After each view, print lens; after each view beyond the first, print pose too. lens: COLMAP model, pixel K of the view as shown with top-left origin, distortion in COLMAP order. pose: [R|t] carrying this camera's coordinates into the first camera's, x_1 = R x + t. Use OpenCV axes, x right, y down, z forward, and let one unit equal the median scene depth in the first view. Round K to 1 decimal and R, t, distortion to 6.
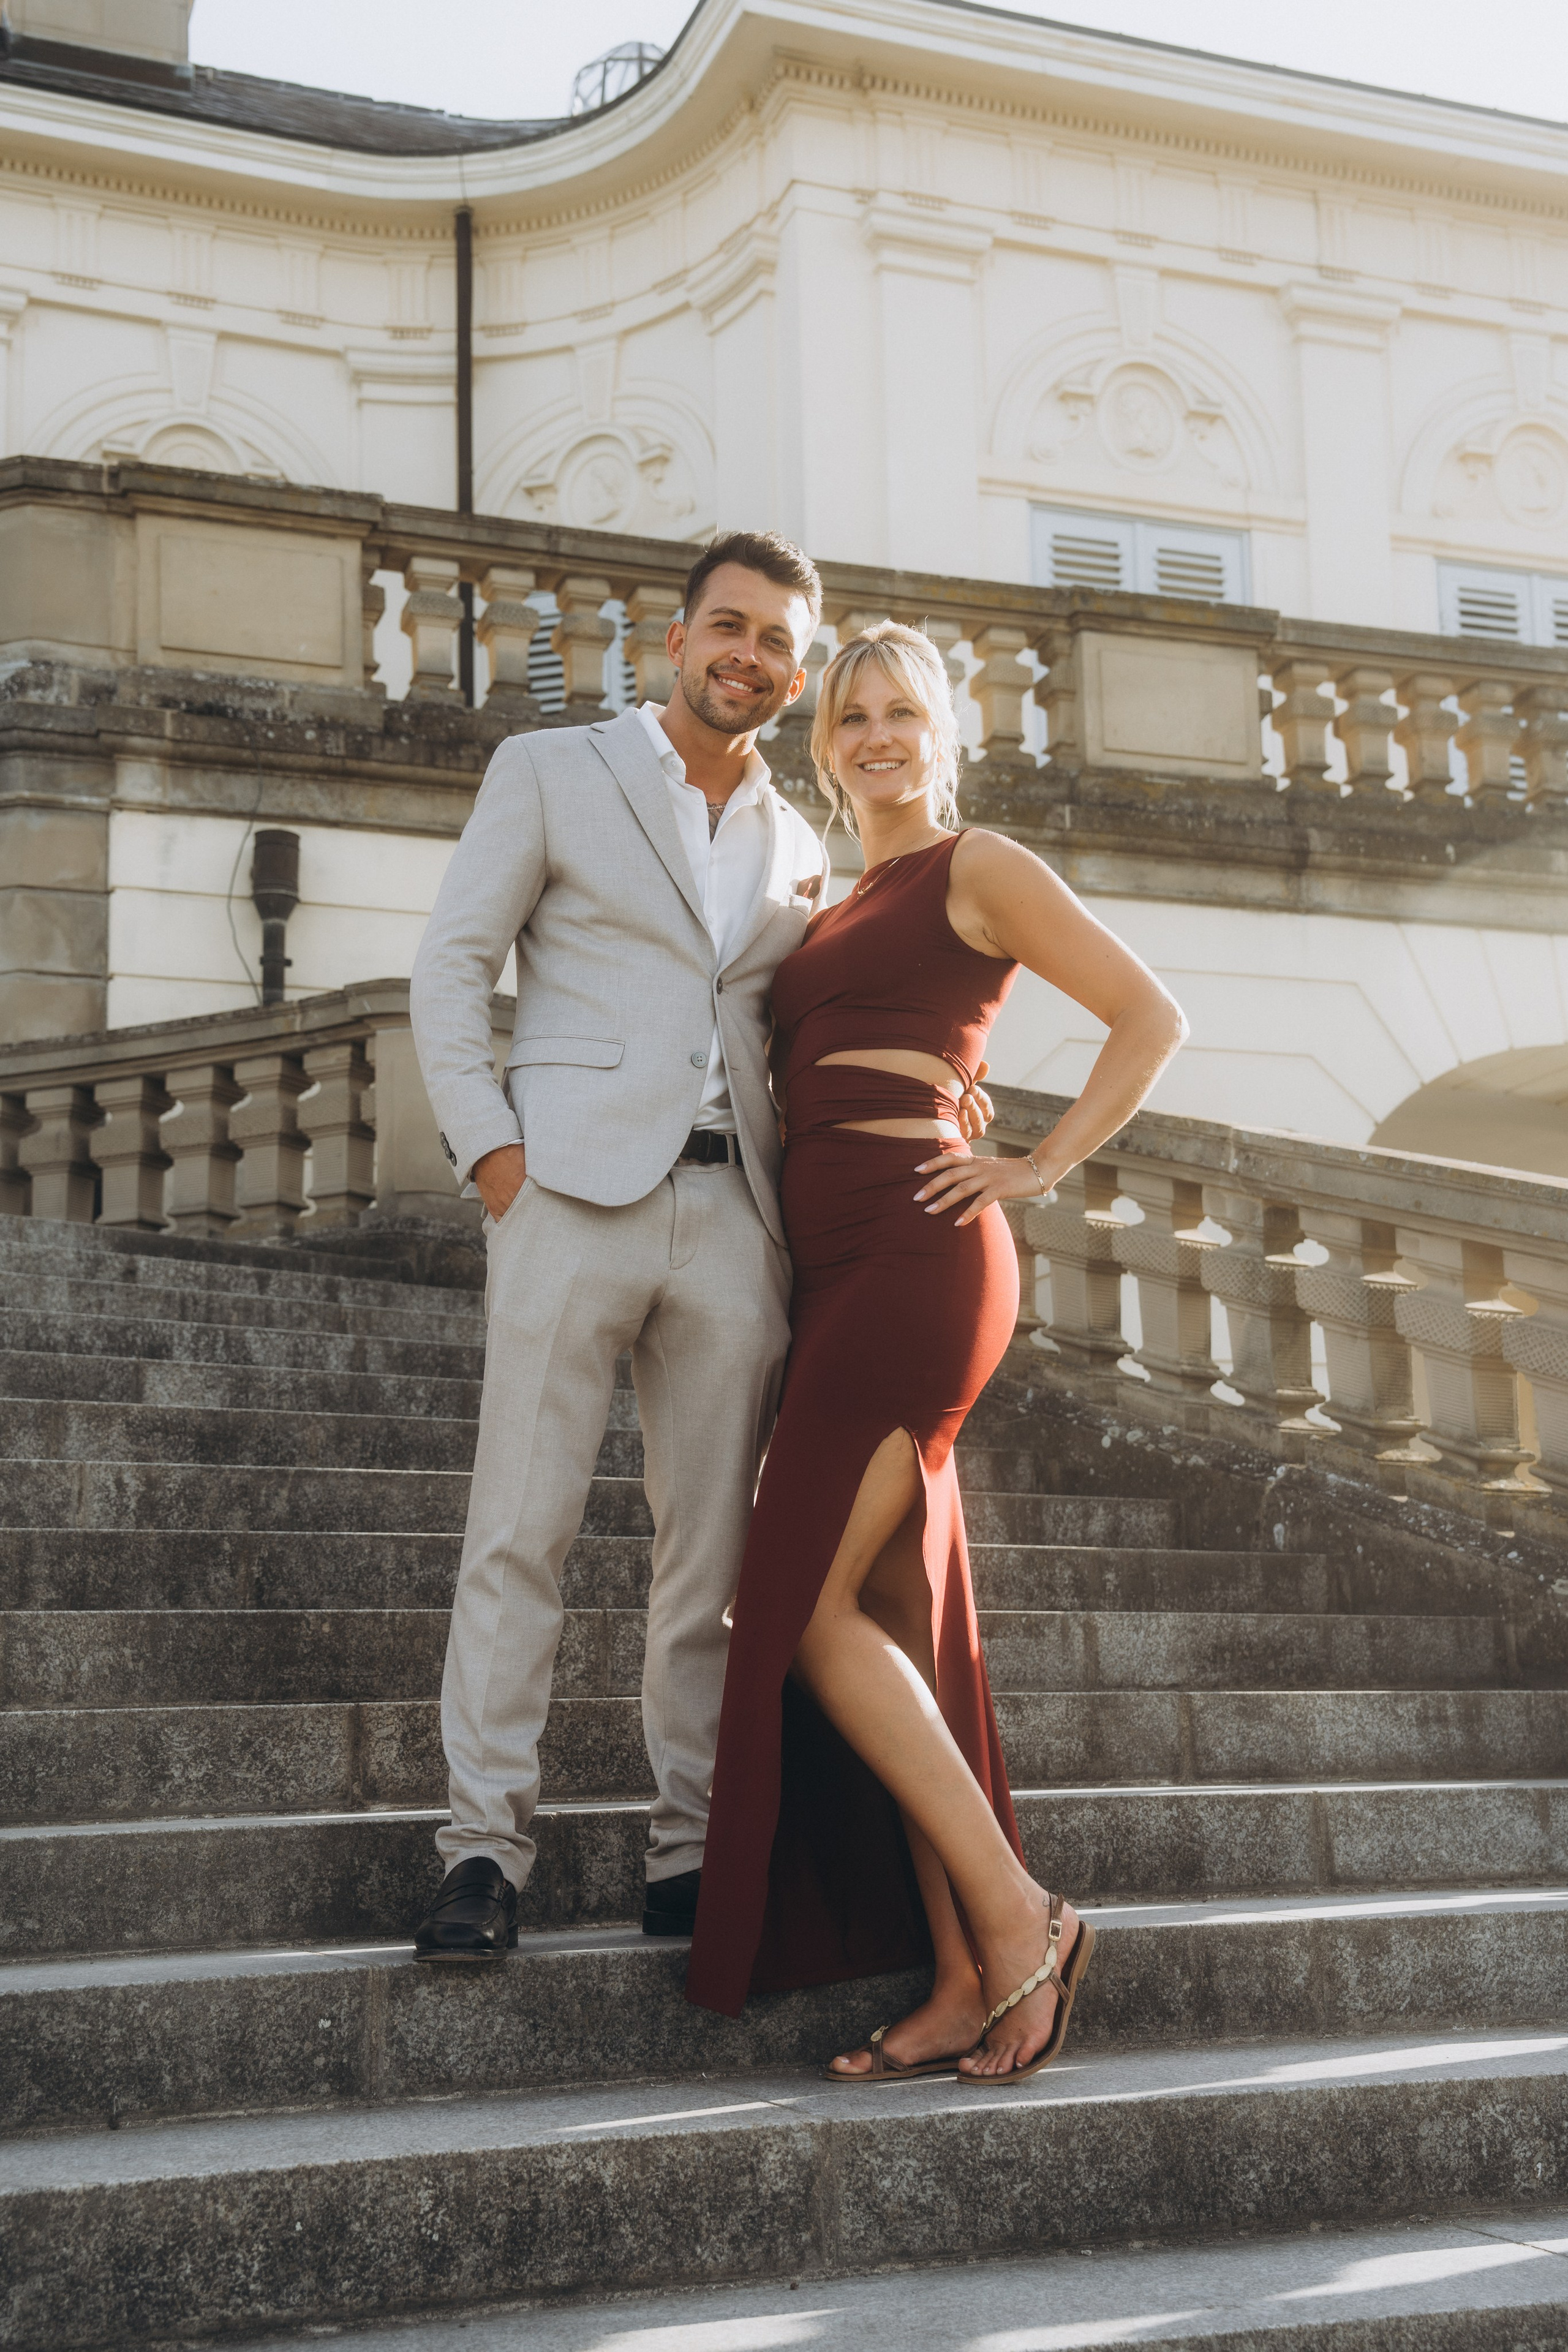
lens RADIAL K [[2799.0, 0, 784.0], [0, 2799.0, 1176.0], [0, 0, 1]] dist [0.223351, -0.276208]
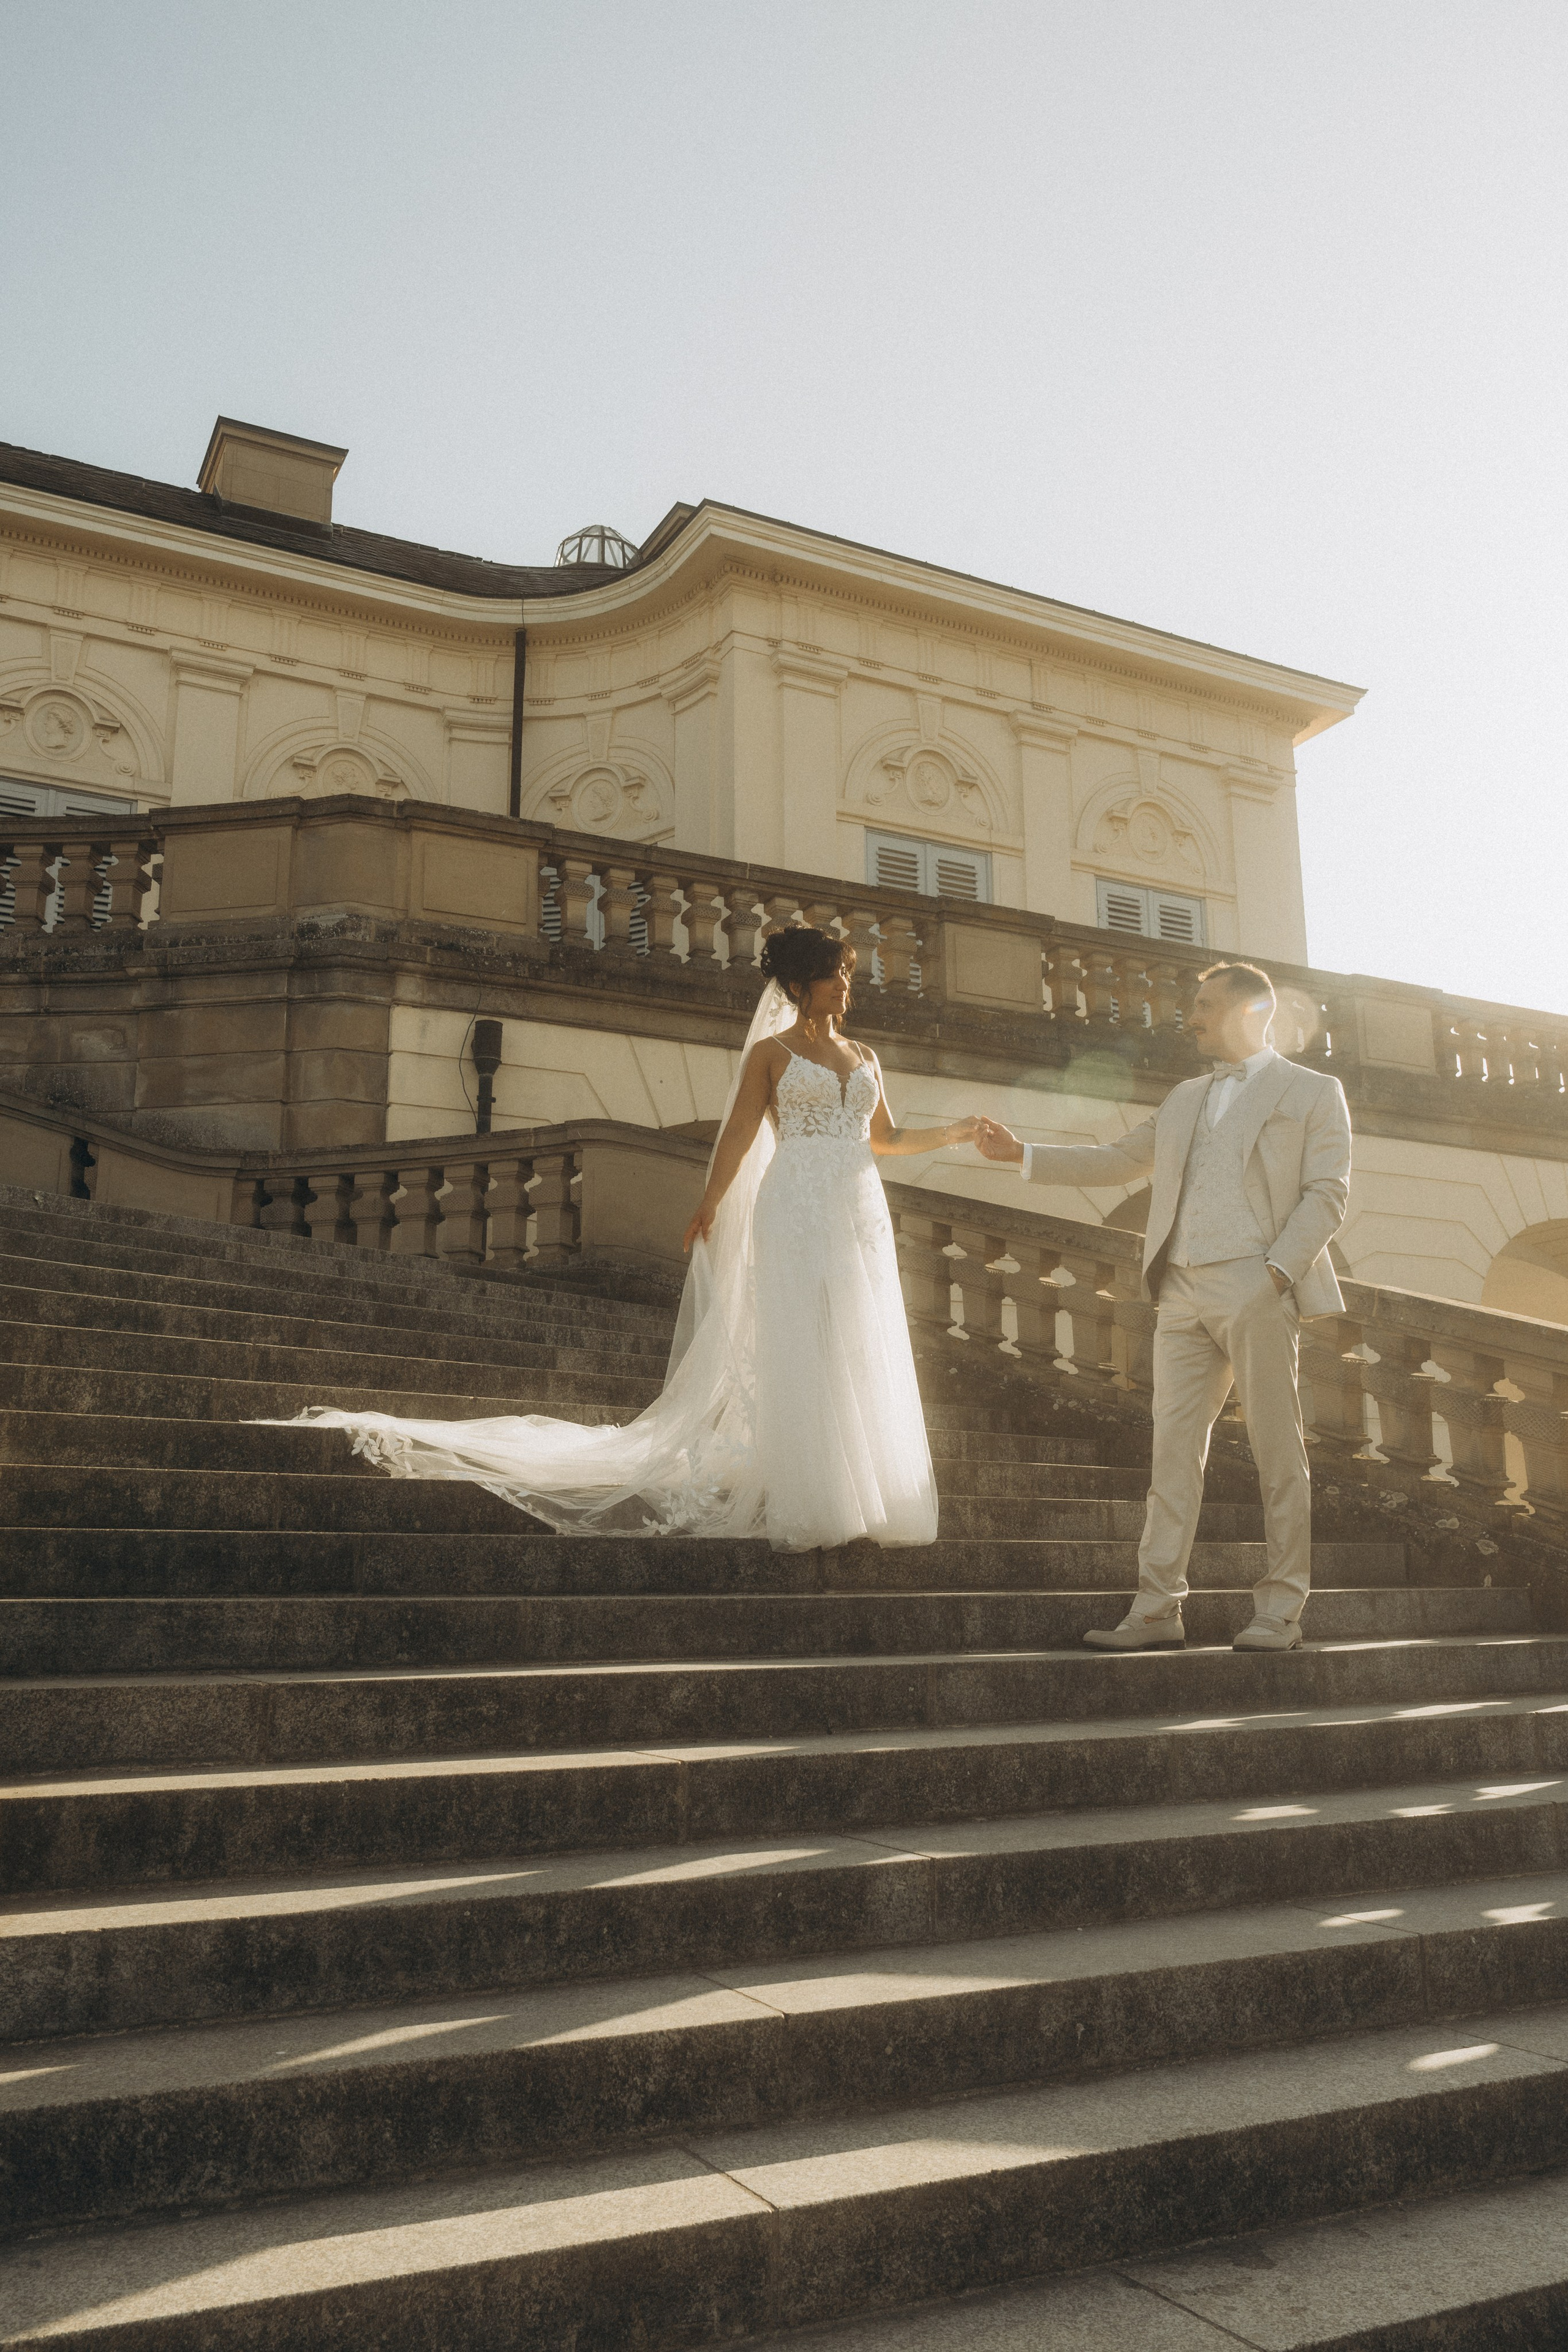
lens RADIAL K [[1835.2, 0, 784.0], [0, 1835.2, 1176.0], [0, 0, 1]] dist [-0.008978, 0.010266]
pose [[0.992616, 0.041173, 0.114098, -0.126910], [-0.038674, 0.998963, -0.024038, -0.011379], [-0.114970, 0.019448, 0.993179, -0.093819]]
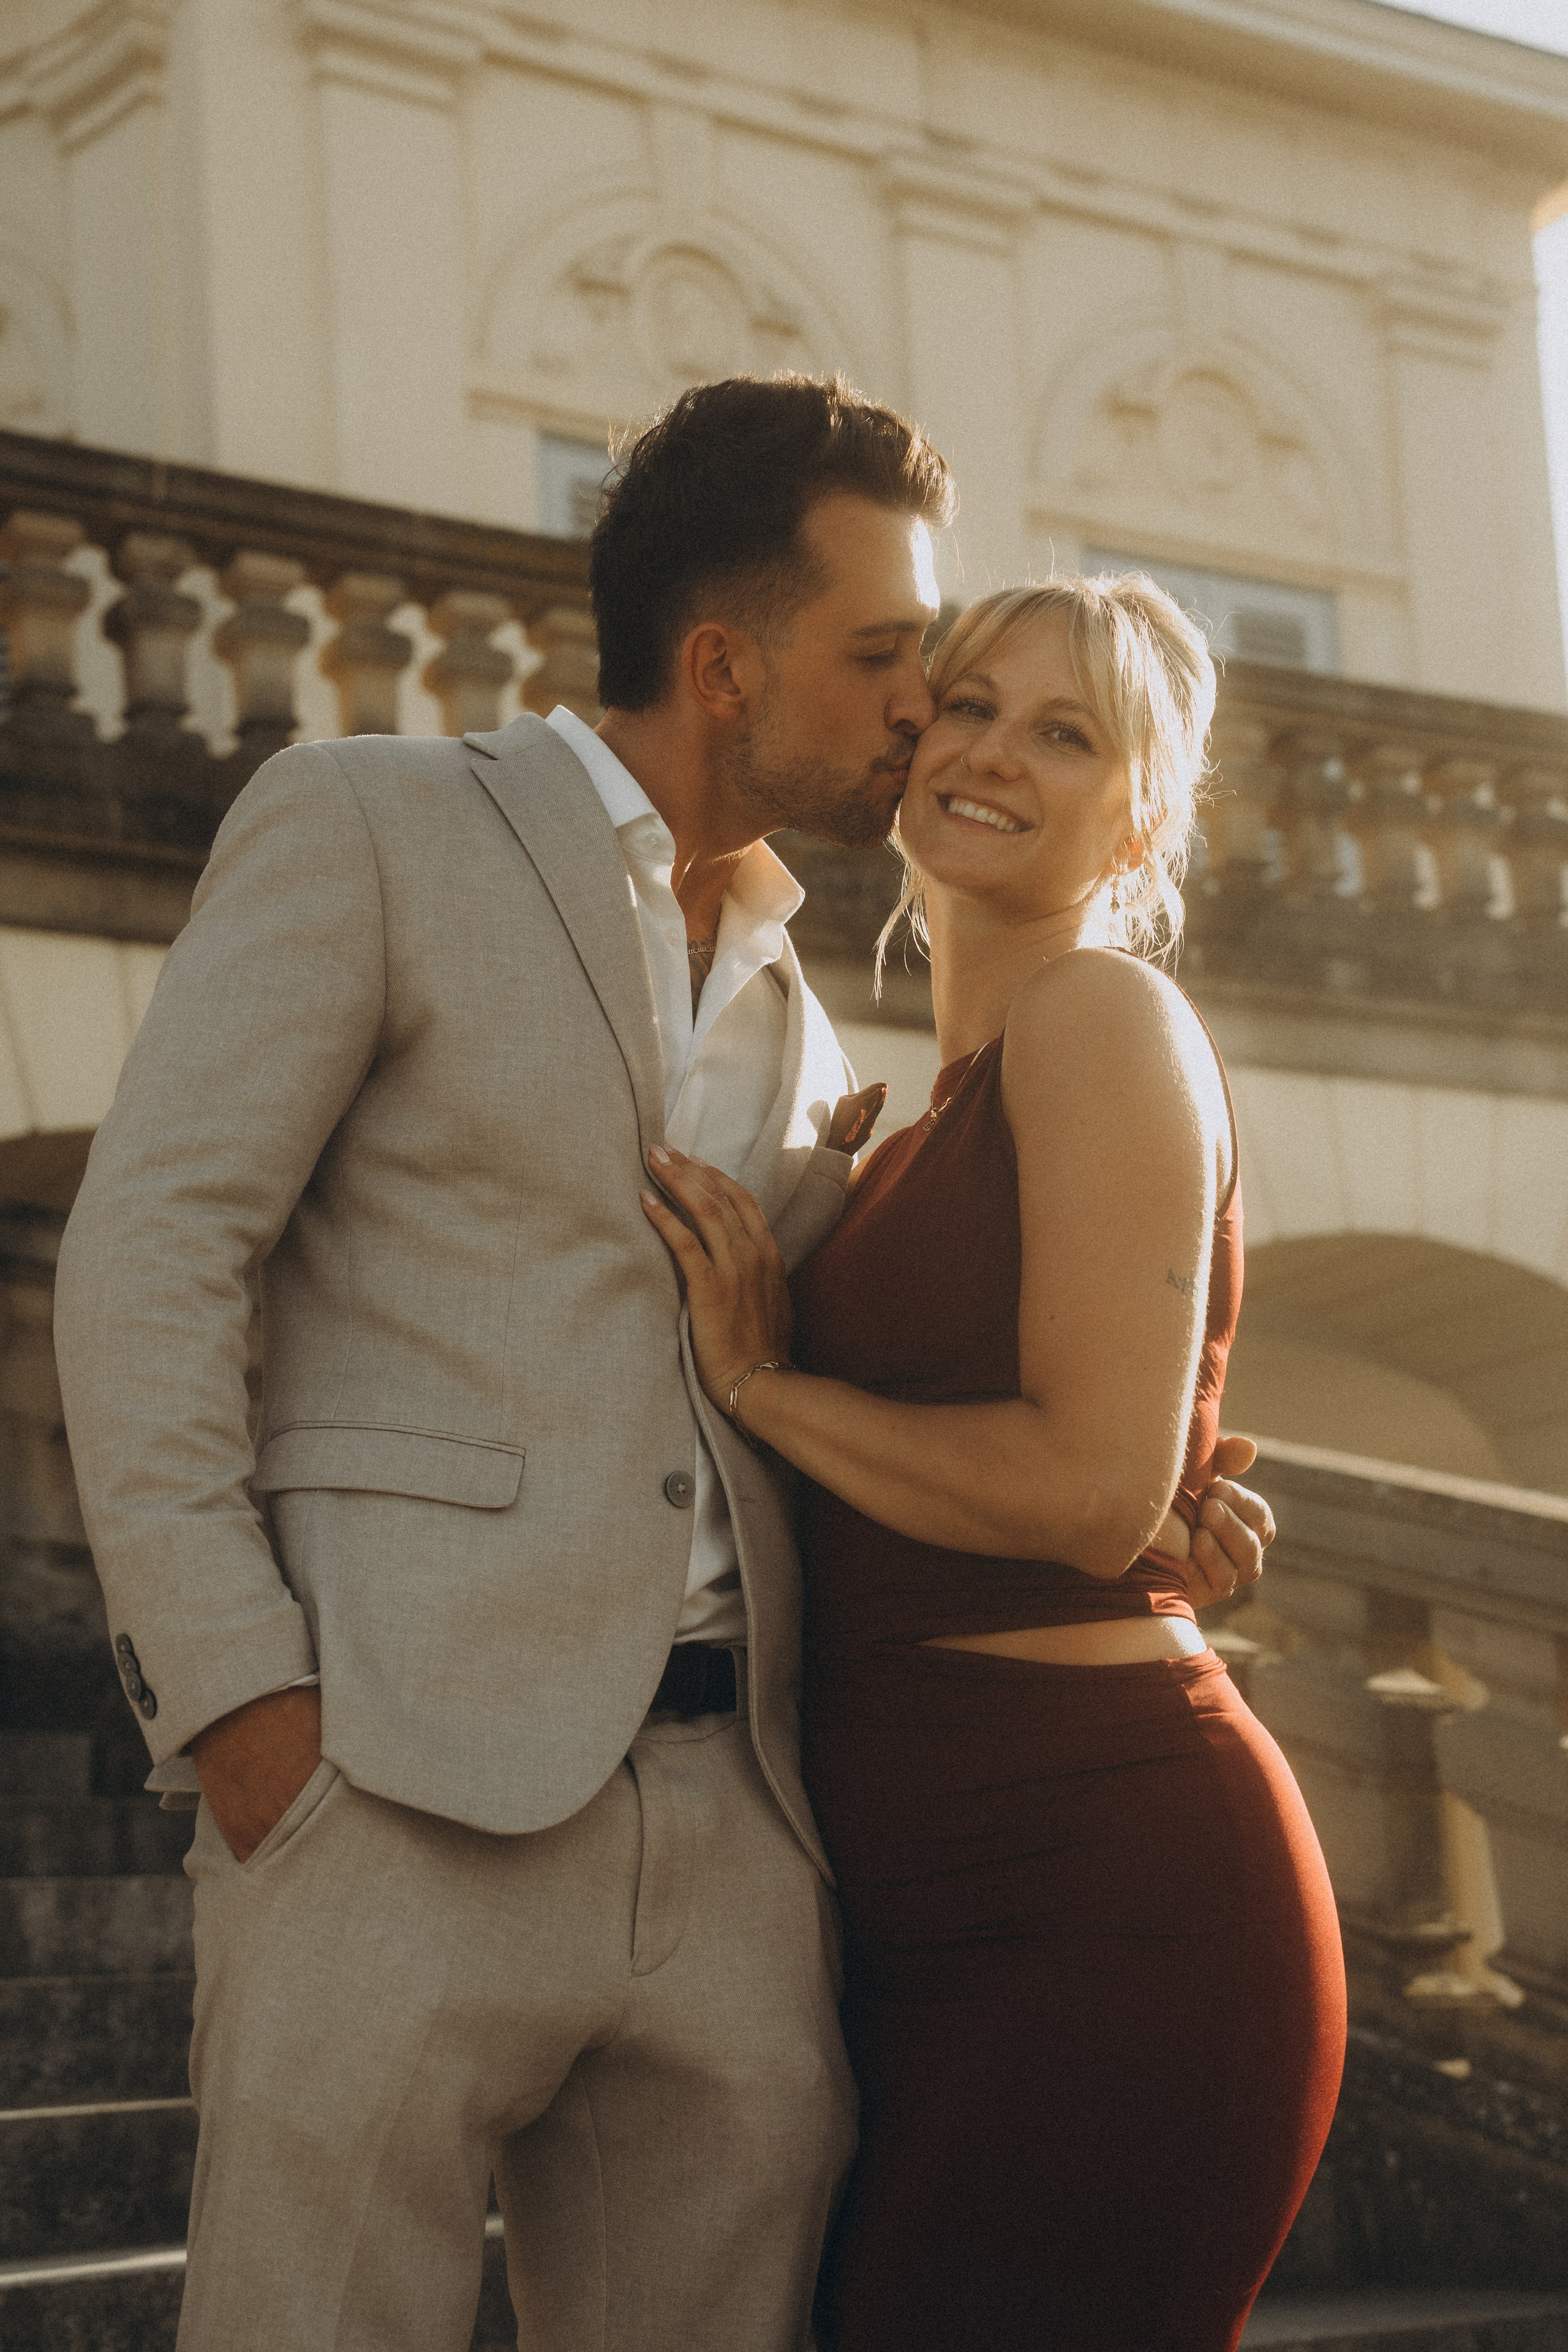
lens RADIAL K [[3700.6, 0, 779.4], [0, 3700.6, 1211.7], [0, 0, 1]] dist [0.458686, -0.983564]
pose [[0.982674, 0.012718, 0.184907, -0.042337], [-0.006425, 0.999381, -0.034593, -0.021950], [-0.185232, 0.032805, 0.982147, 0.134590]]
